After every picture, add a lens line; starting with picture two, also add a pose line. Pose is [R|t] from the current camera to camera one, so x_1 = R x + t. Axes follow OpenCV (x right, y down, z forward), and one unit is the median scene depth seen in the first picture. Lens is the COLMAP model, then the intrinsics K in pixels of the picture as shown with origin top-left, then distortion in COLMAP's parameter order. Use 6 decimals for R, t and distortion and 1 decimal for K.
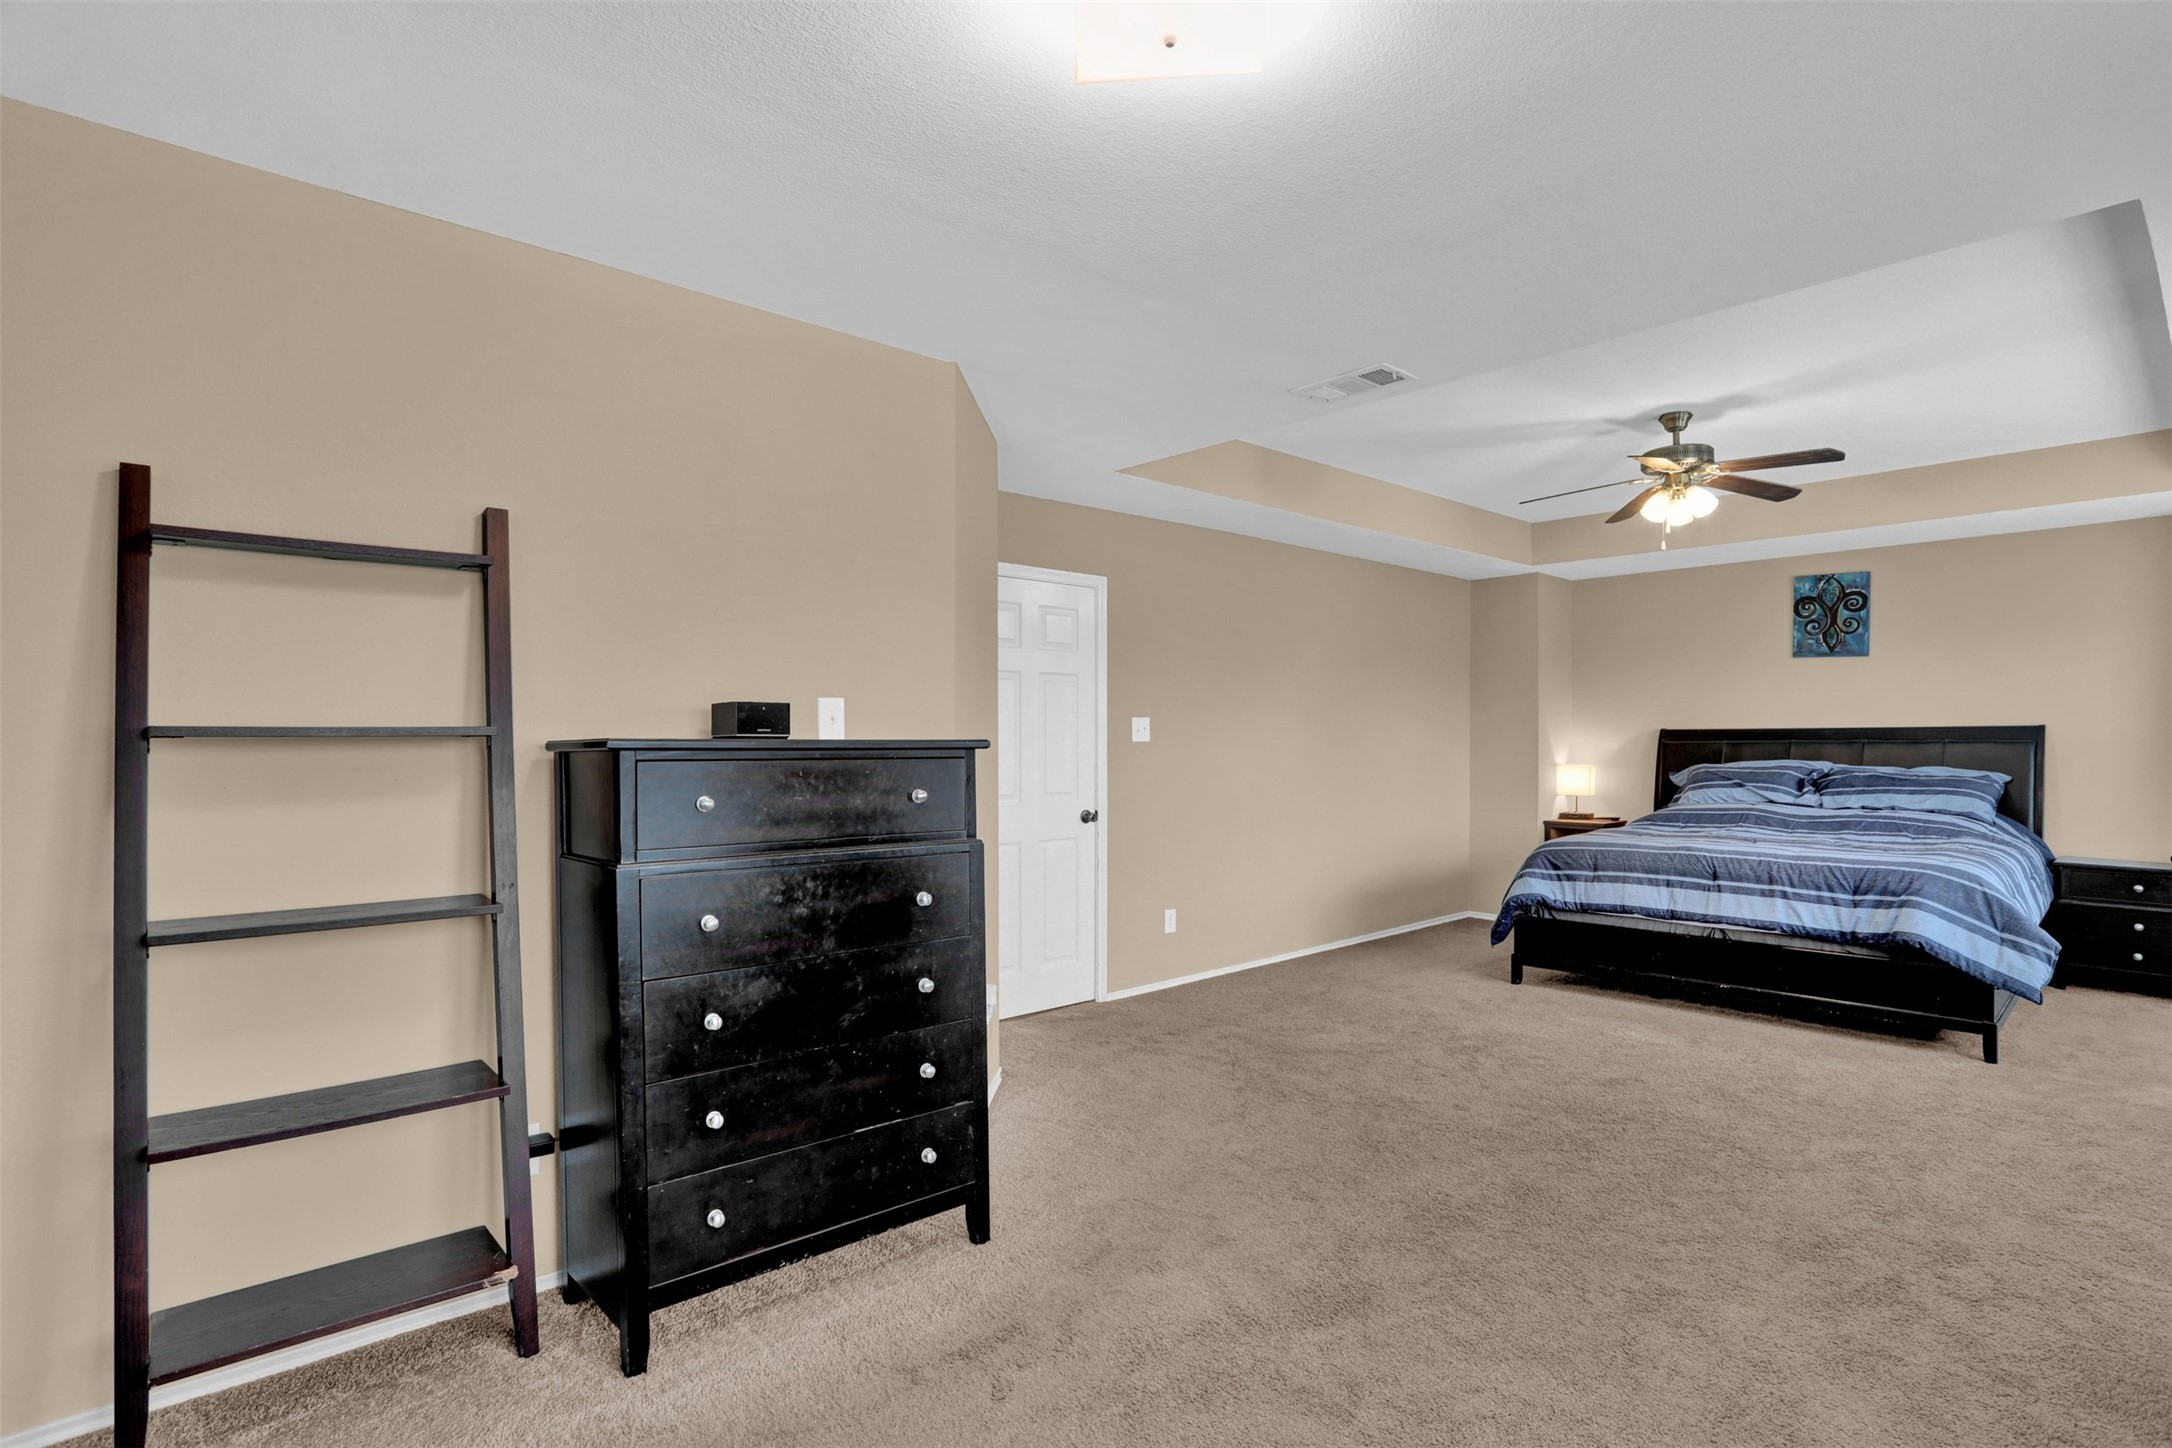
lens RADIAL K [[1078.1, 0, 1086.0], [0, 1078.1, 724.0], [0, 0, 1]] dist [-0.053355, 0.001077]
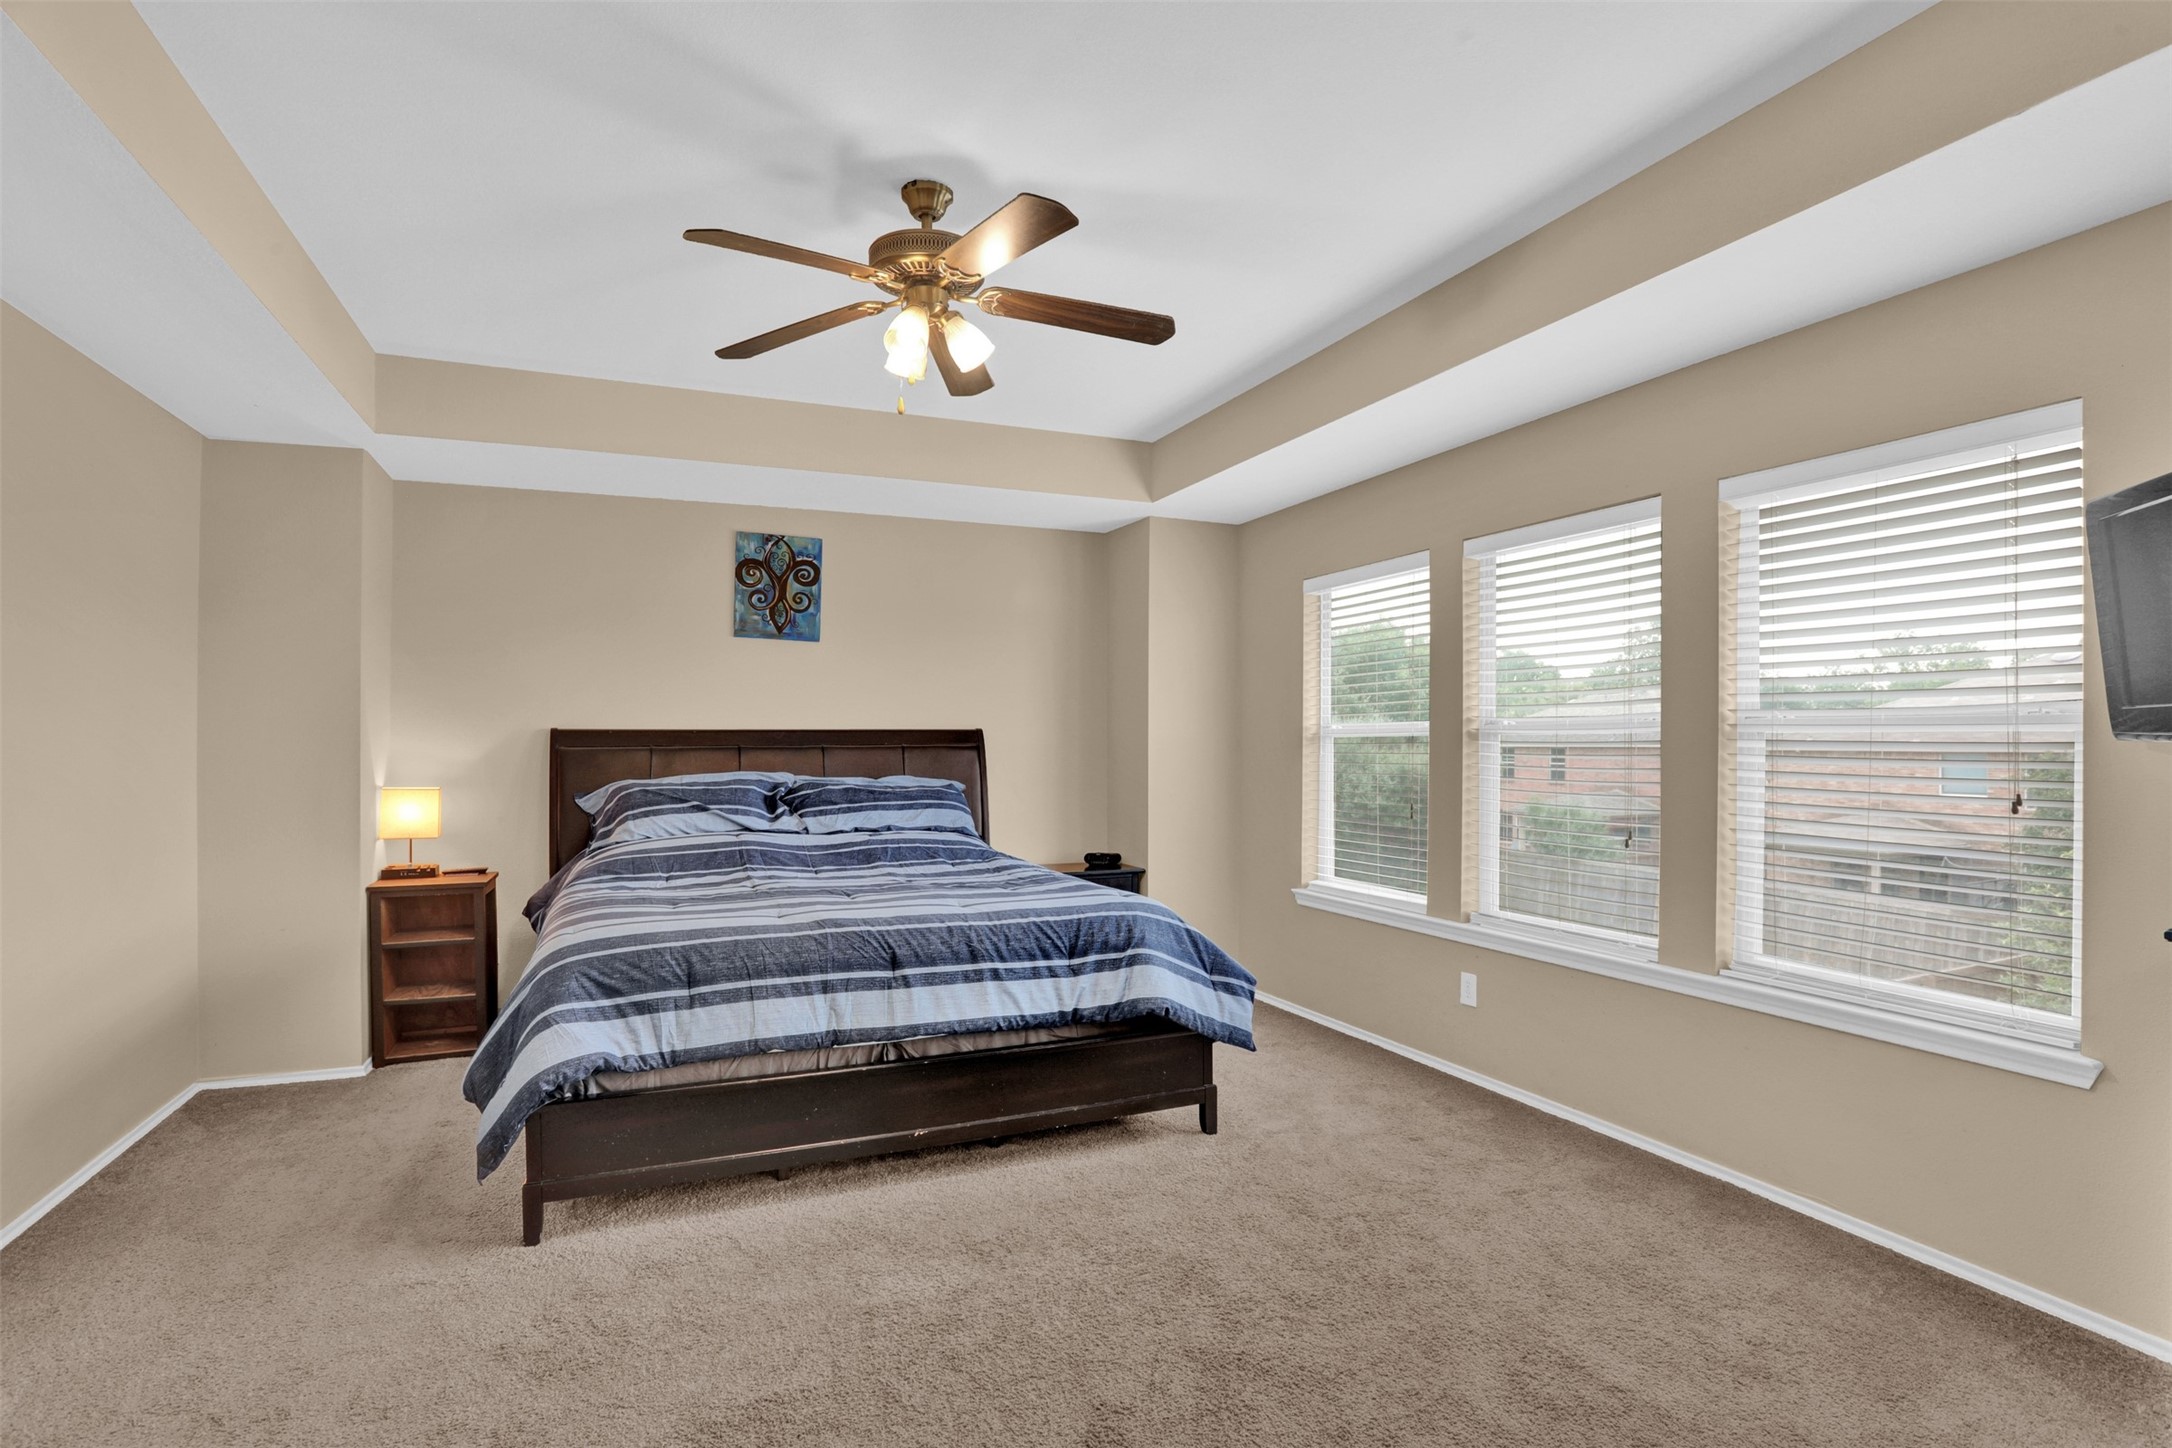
lens RADIAL K [[1078.1, 0, 1086.0], [0, 1078.1, 724.0], [0, 0, 1]] dist [-0.053355, 0.001077]
pose [[0.310828, 0.014022, 0.950363, 0.018748], [-0.011467, 0.999874, -0.011003, 0.006910], [-0.950397, -0.007477, 0.310950, 0.627349]]
